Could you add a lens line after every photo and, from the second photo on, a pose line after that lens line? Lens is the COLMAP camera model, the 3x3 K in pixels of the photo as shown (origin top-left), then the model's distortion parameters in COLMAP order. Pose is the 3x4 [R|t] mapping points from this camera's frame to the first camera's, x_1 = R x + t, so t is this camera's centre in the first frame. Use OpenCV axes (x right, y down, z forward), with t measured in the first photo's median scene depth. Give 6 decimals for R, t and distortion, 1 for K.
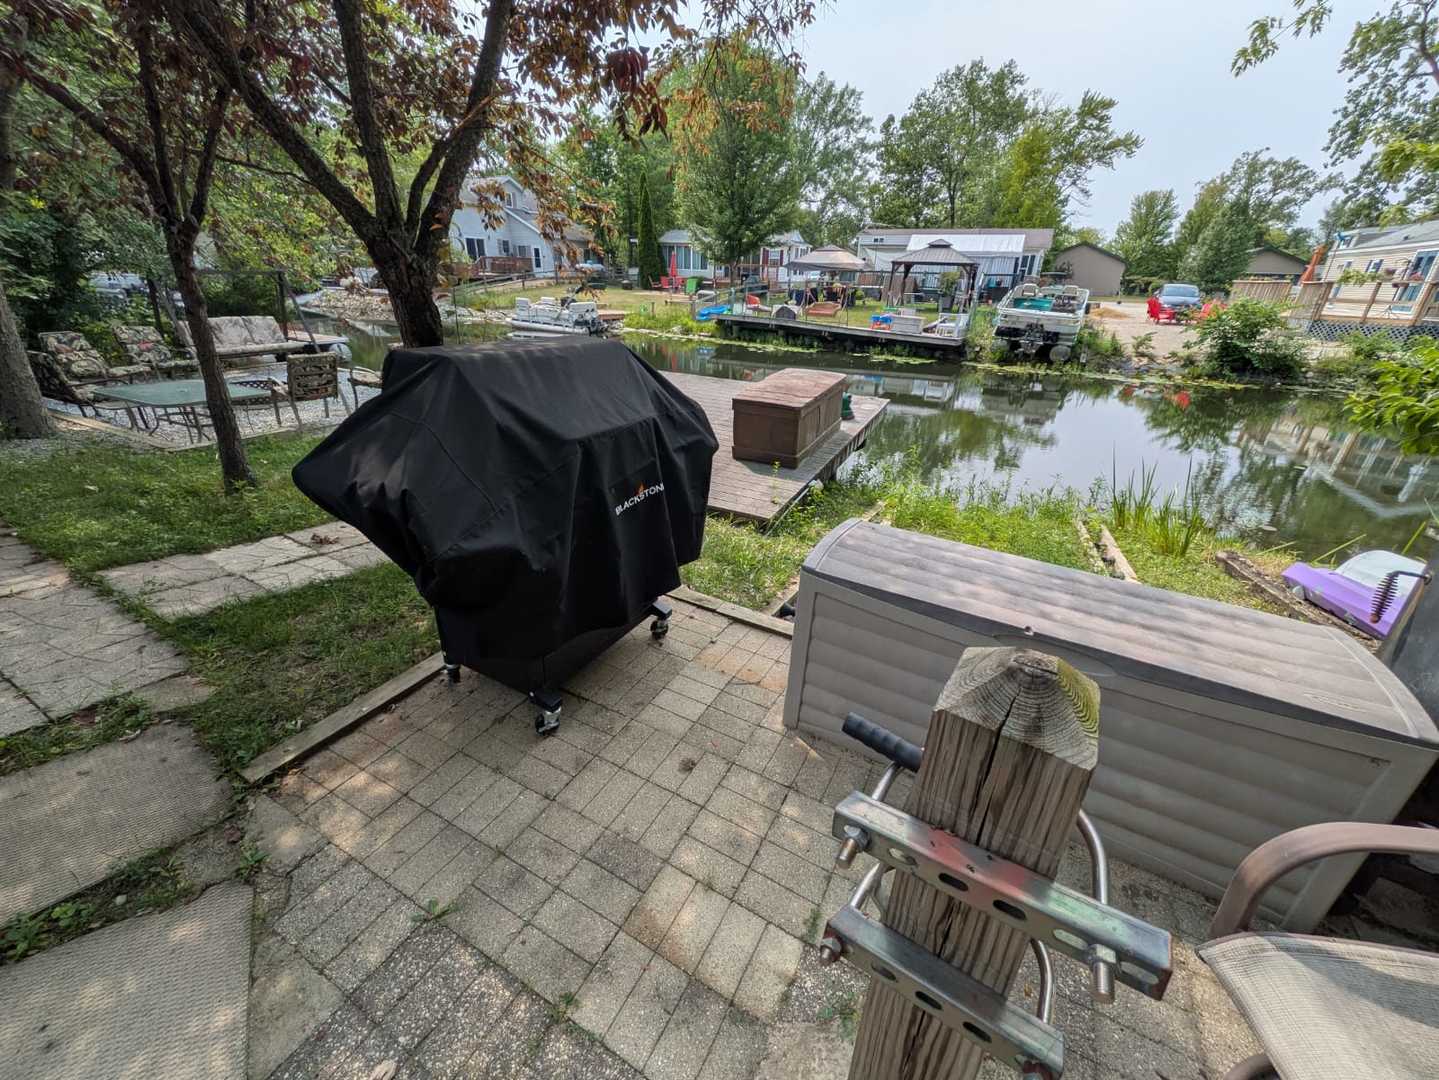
lens RADIAL K [[585.4, 0, 719.5], [0, 585.4, 540.0], [0, 0, 1]] dist [0.013040, -0.000017]
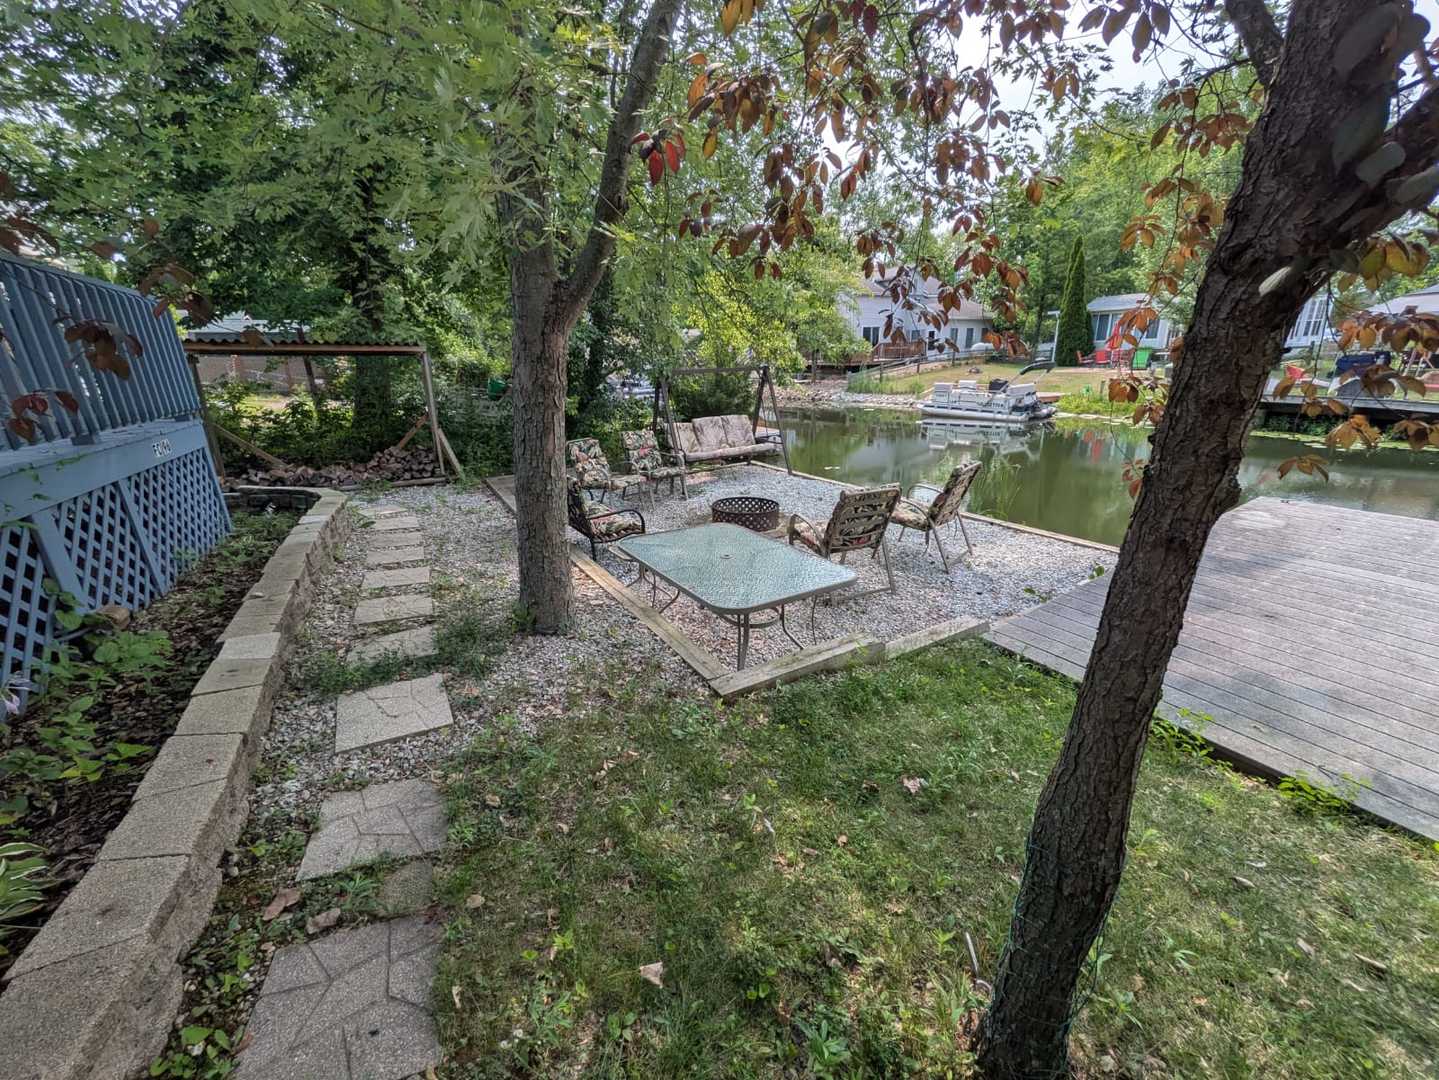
lens RADIAL K [[585.4, 0, 719.5], [0, 585.4, 540.0], [0, 0, 1]] dist [0.013040, -0.000017]
pose [[0.848380, 0.106081, -0.518651, -0.133884], [-0.170183, 0.982364, -0.077450, -0.049745], [0.501288, 0.153973, 0.851471, 0.107953]]
